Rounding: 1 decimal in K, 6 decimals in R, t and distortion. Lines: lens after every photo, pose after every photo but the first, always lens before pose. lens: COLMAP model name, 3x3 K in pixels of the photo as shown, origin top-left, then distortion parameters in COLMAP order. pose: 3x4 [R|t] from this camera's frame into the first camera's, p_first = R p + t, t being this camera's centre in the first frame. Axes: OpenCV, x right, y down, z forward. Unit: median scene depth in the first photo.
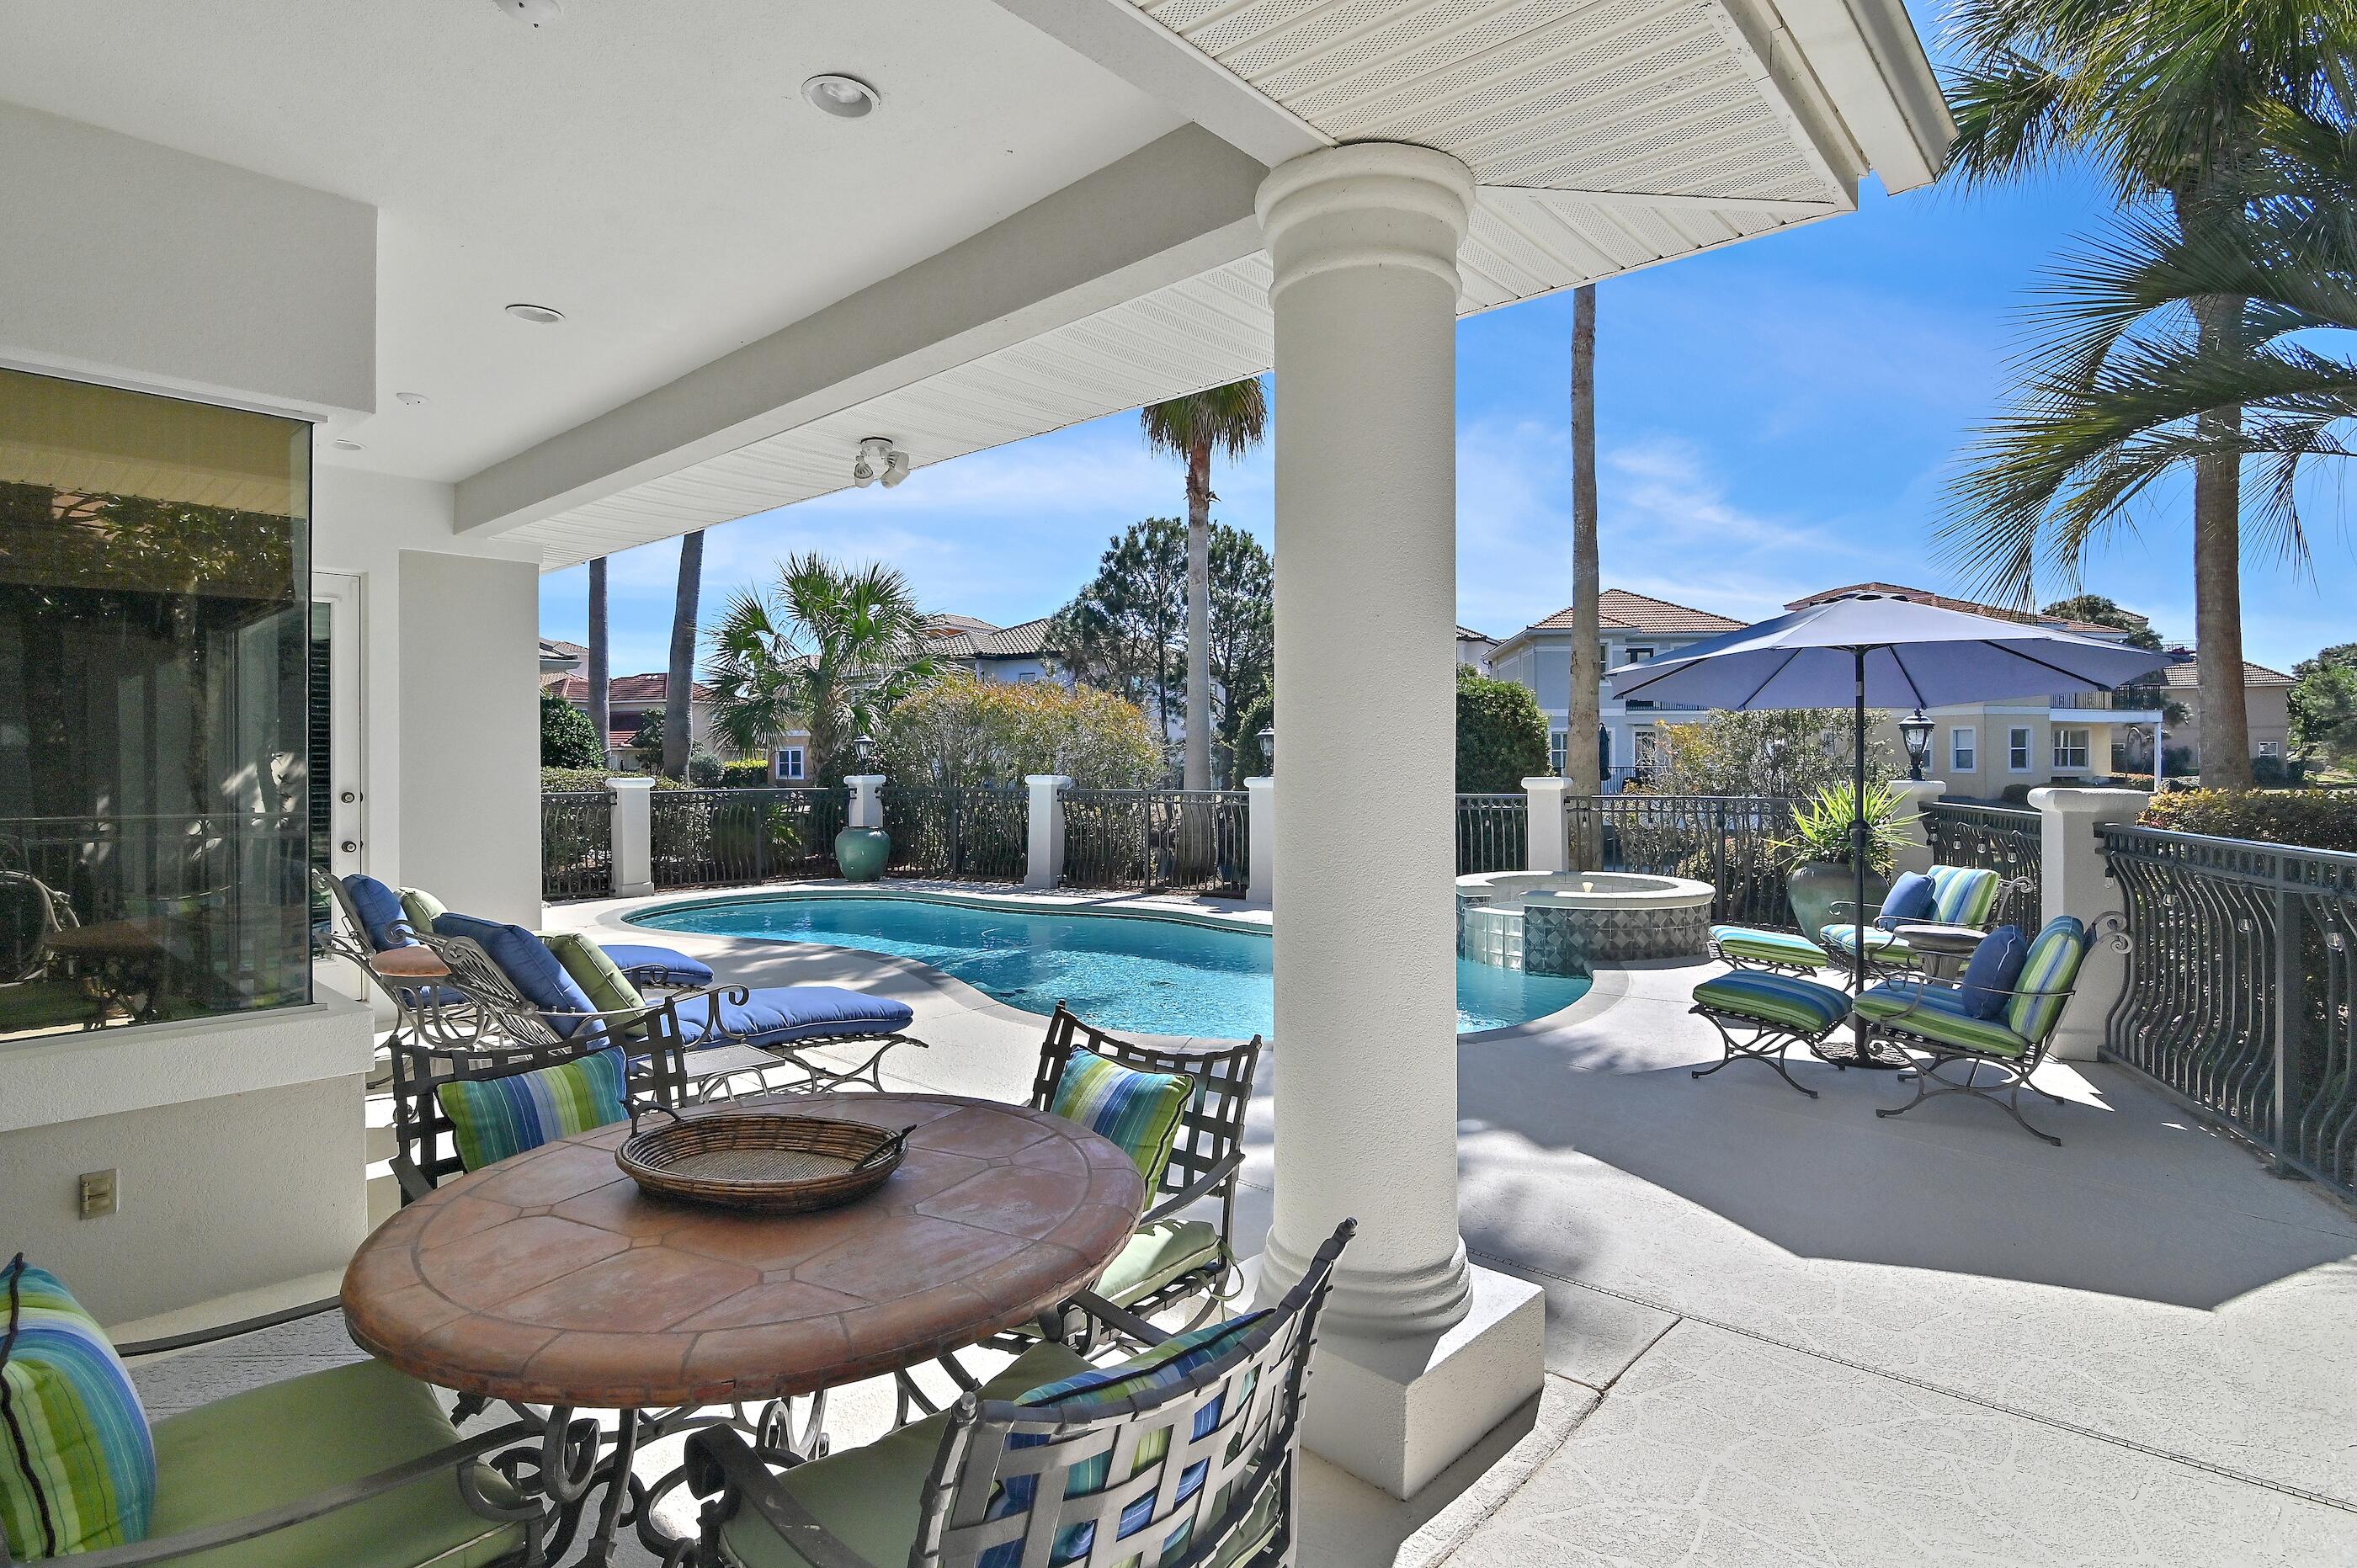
lens RADIAL K [[1175.1, 0, 1188.0], [0, 1175.1, 769.5], [0, 0, 1]] dist [-0.000423, 0.000131]
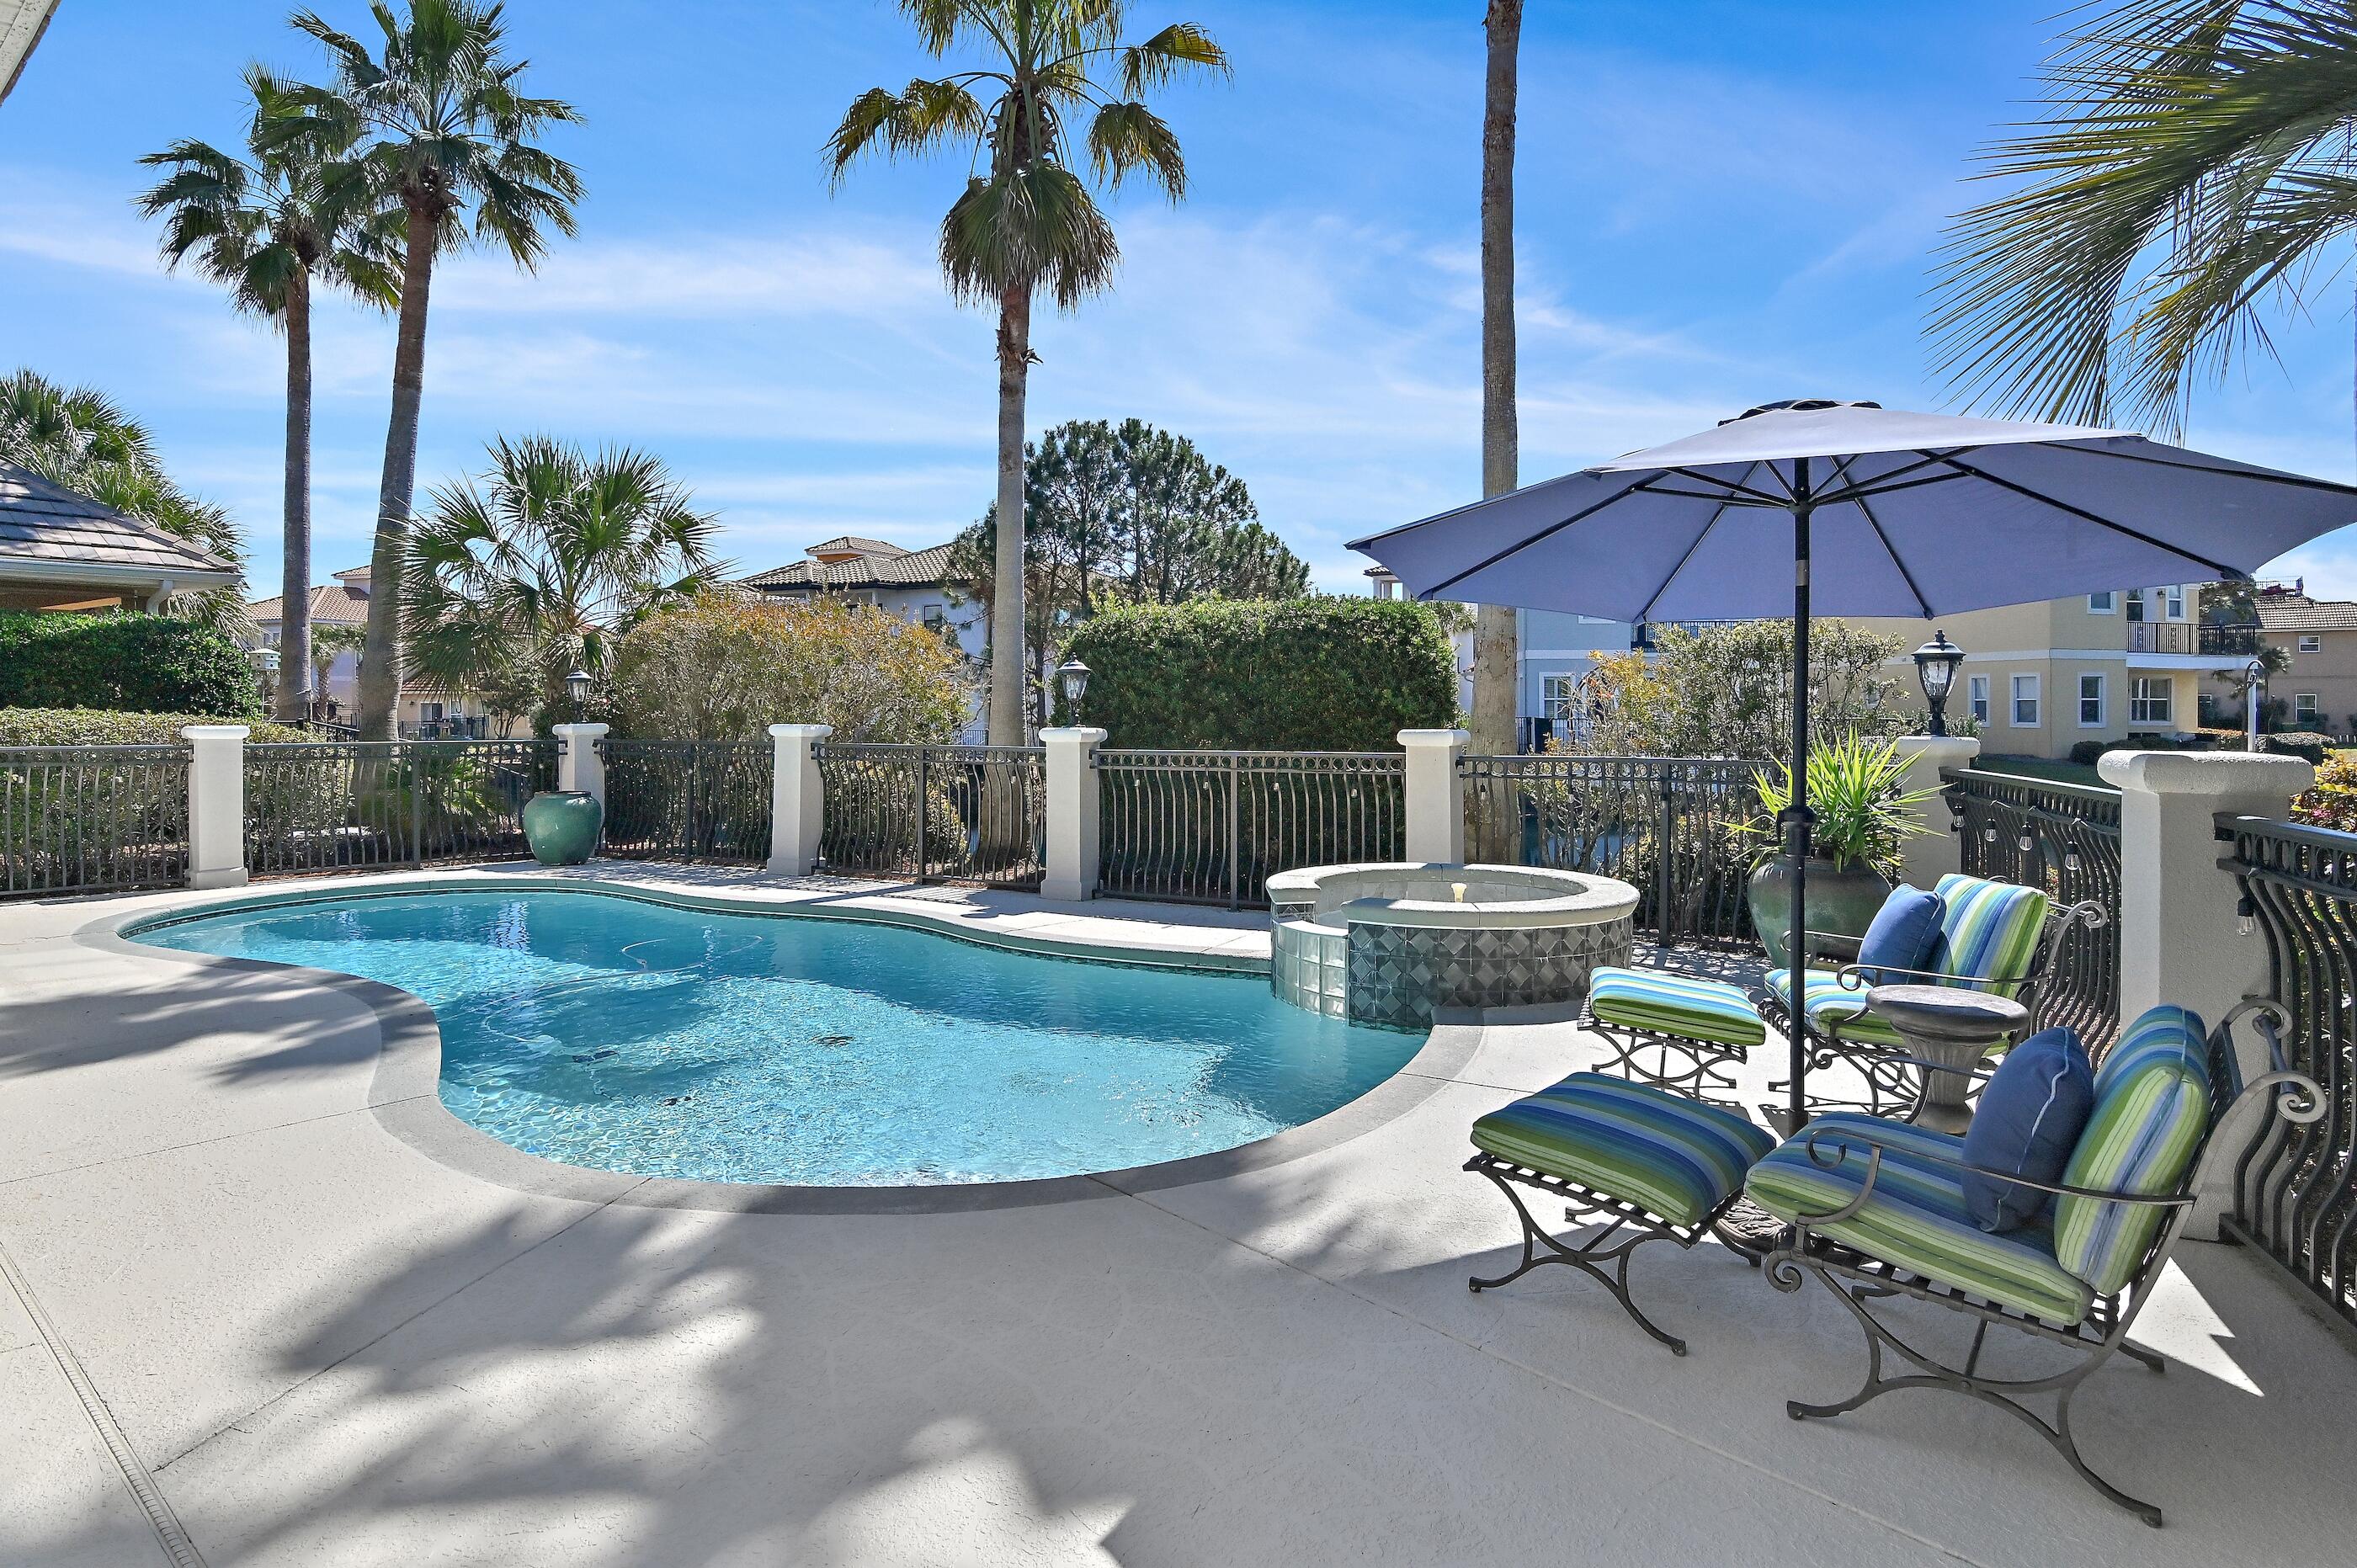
lens RADIAL K [[1334.9, 0, 1174.5], [0, 1334.9, 720.8], [0, 0, 1]] dist [0.004883, -0.001036]
pose [[0.999880, 0.004578, 0.014803, 0.125868], [-0.004583, 0.999989, 0.000278, 0.001640], [-0.014802, -0.000346, 0.999890, 0.174820]]
